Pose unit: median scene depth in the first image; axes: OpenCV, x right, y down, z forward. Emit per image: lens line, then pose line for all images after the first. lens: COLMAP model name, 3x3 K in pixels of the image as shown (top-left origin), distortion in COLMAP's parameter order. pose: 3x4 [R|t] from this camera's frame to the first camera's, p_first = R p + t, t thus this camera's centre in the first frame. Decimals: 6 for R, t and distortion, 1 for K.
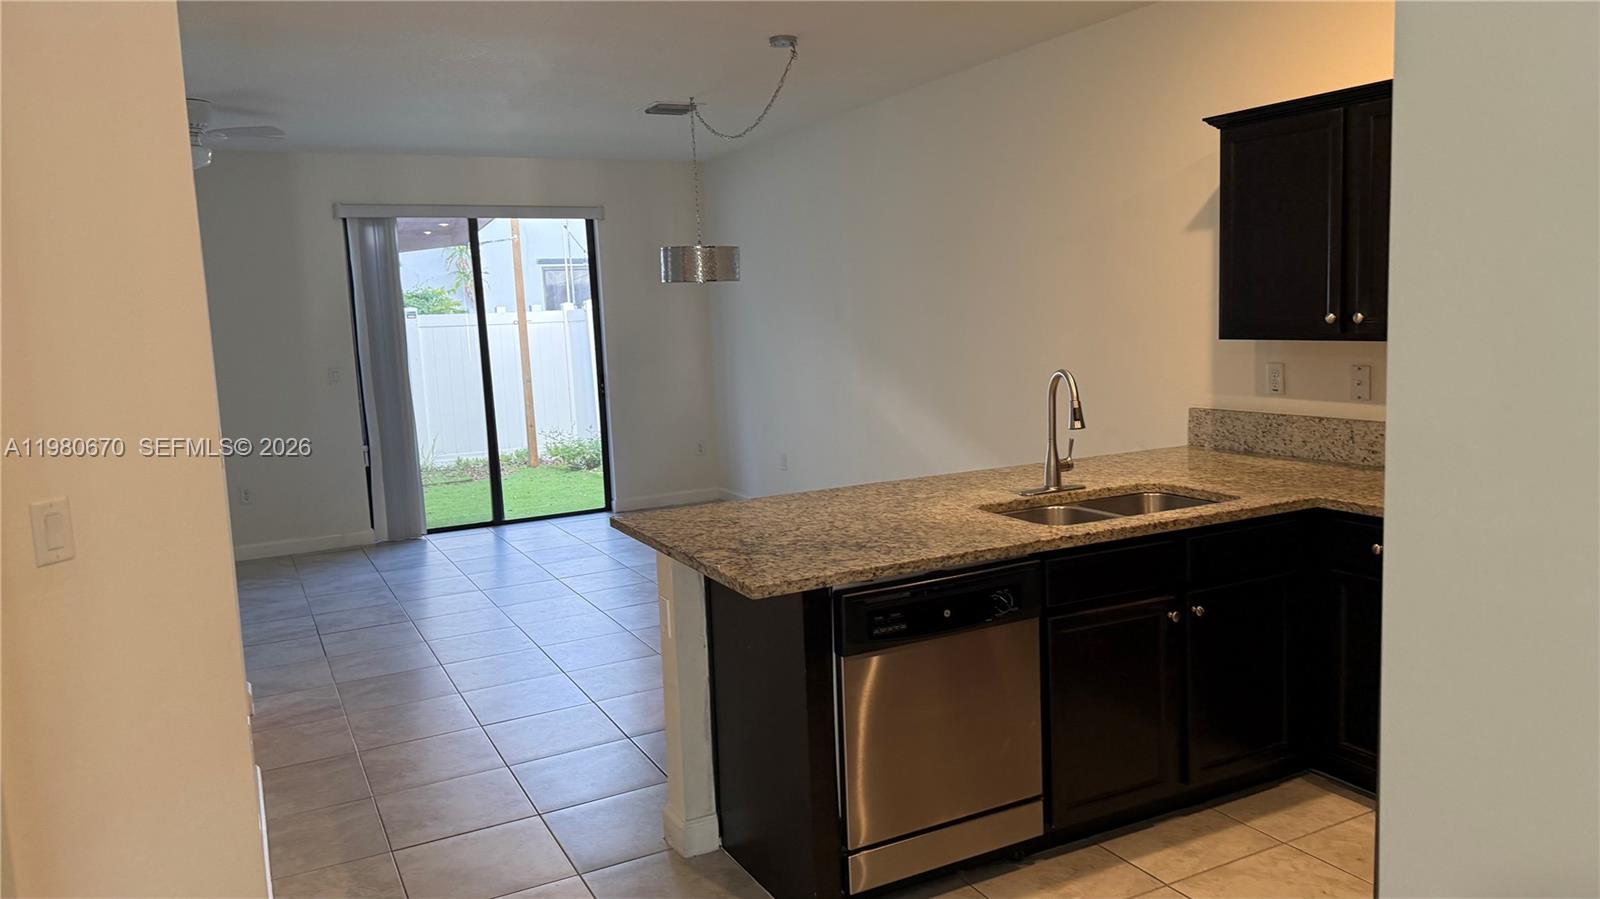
lens RADIAL K [[1129.2, 0, 800.0], [0, 1129.2, 449.5], [0, 0, 1]] dist [0.070392, -0.094151]
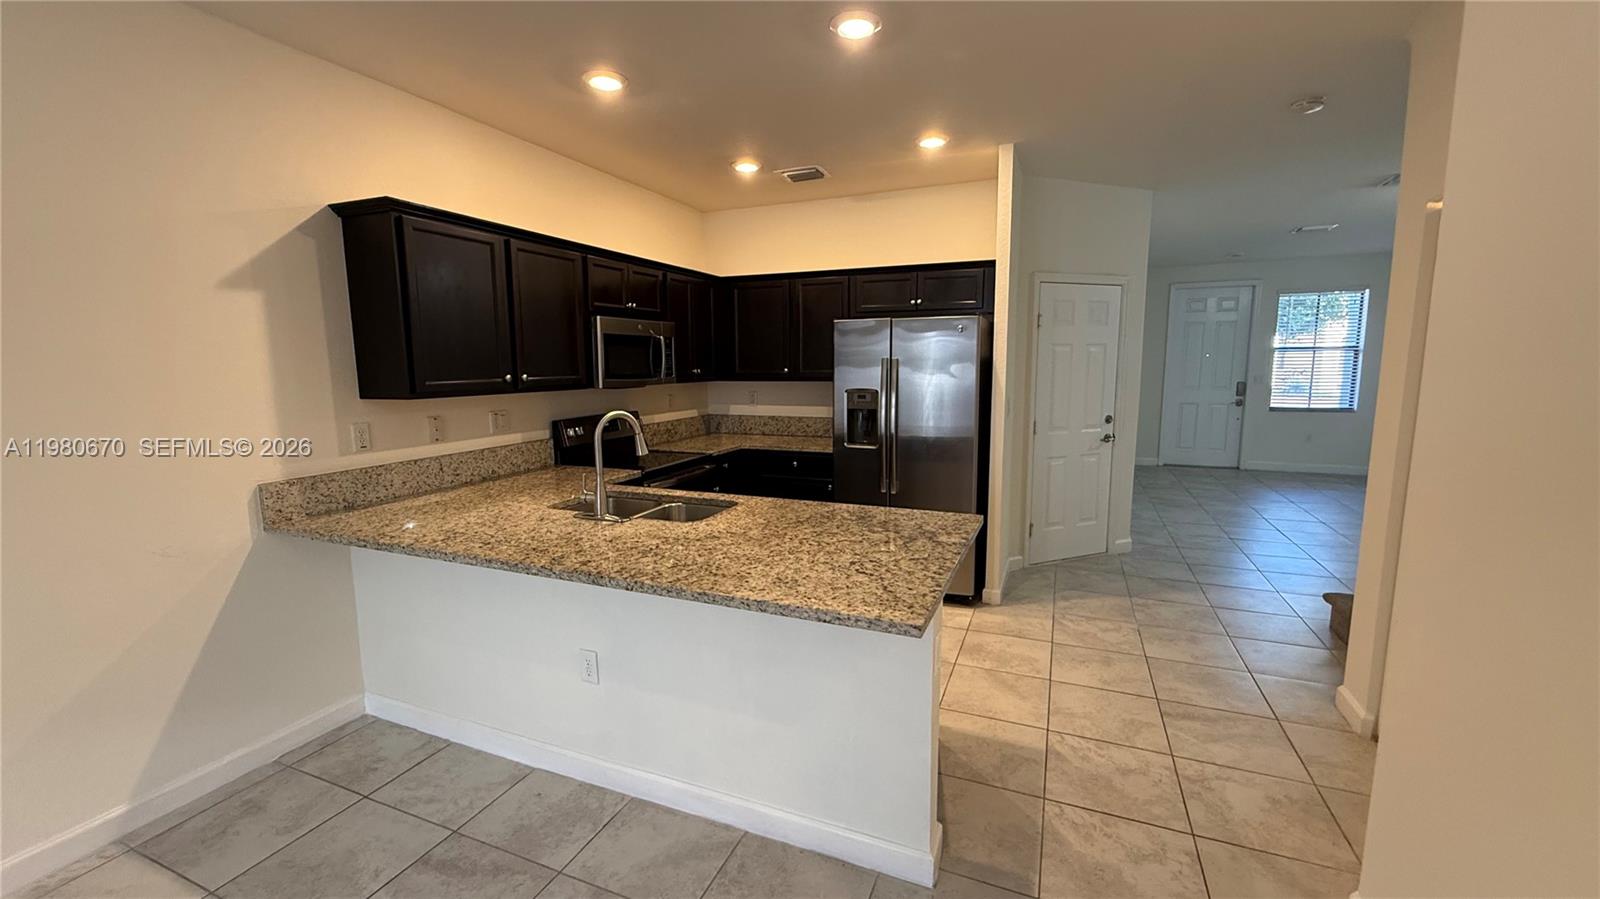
lens RADIAL K [[637.9, 0, 794.6], [0, 637.9, 445.5], [0, 0, 1]] dist [-0.001353, -0.000205]
pose [[-0.640254, -0.051666, 0.766424, -0.354572], [0.134743, 0.974713, 0.178268, -0.111447], [-0.756254, 0.217407, -0.617102, 1.090871]]
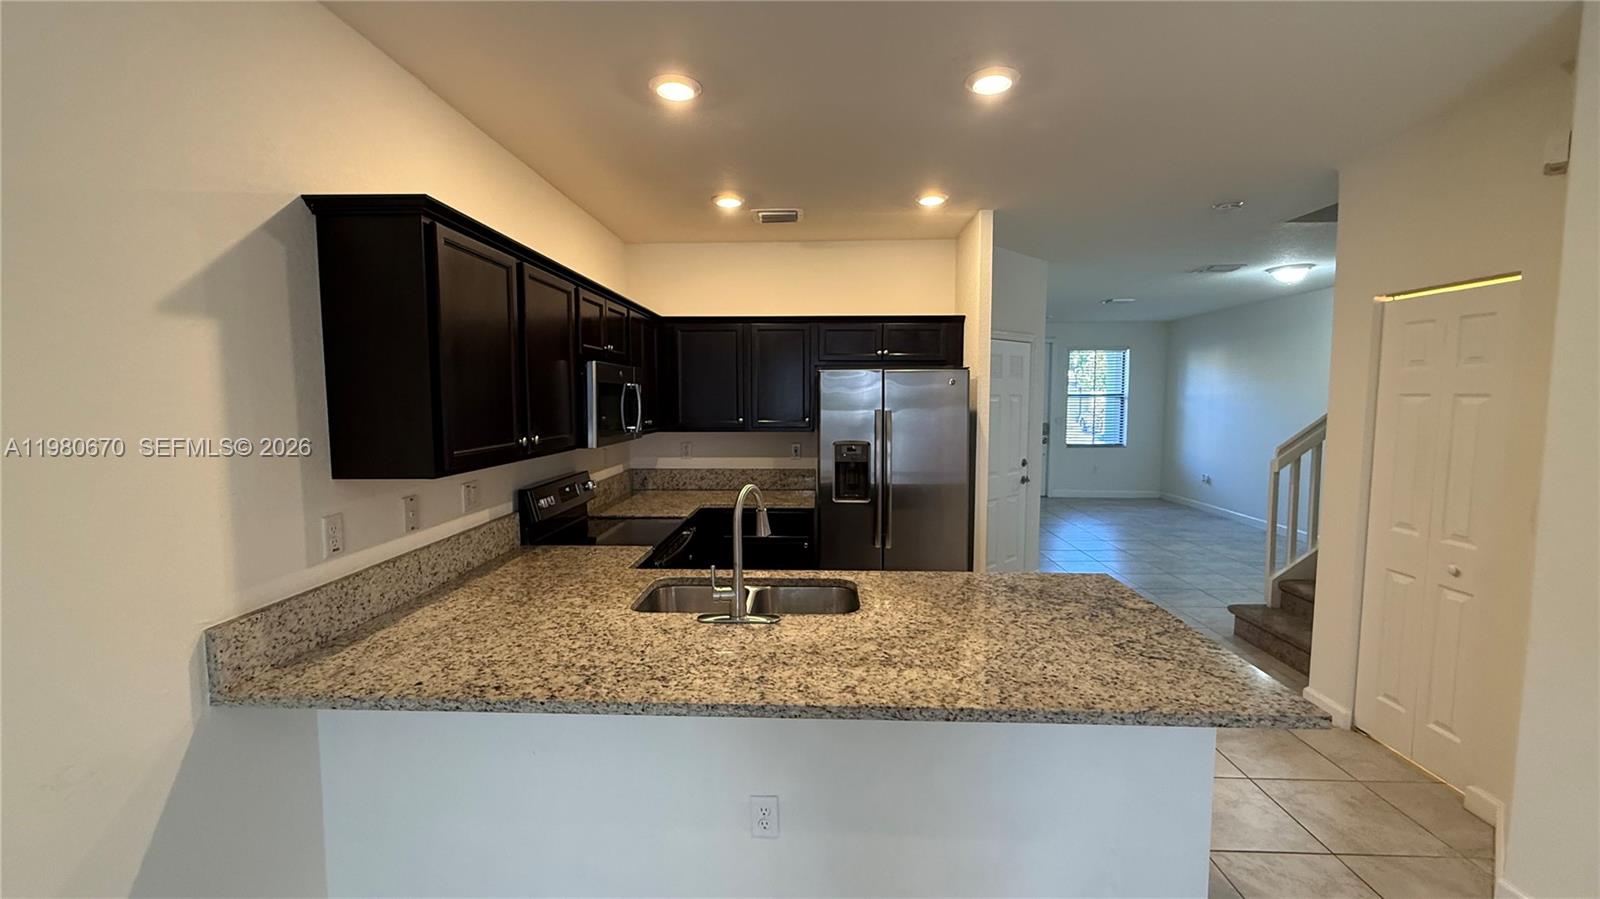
lens RADIAL K [[637.9, 0, 794.6], [0, 637.9, 445.5], [0, 0, 1]] dist [-0.001353, -0.000205]
pose [[-0.868844, 0.008577, 0.495011, -0.068195], [0.103491, 0.980907, 0.164652, -0.163685], [-0.484148, 0.194286, -0.853143, 1.230915]]
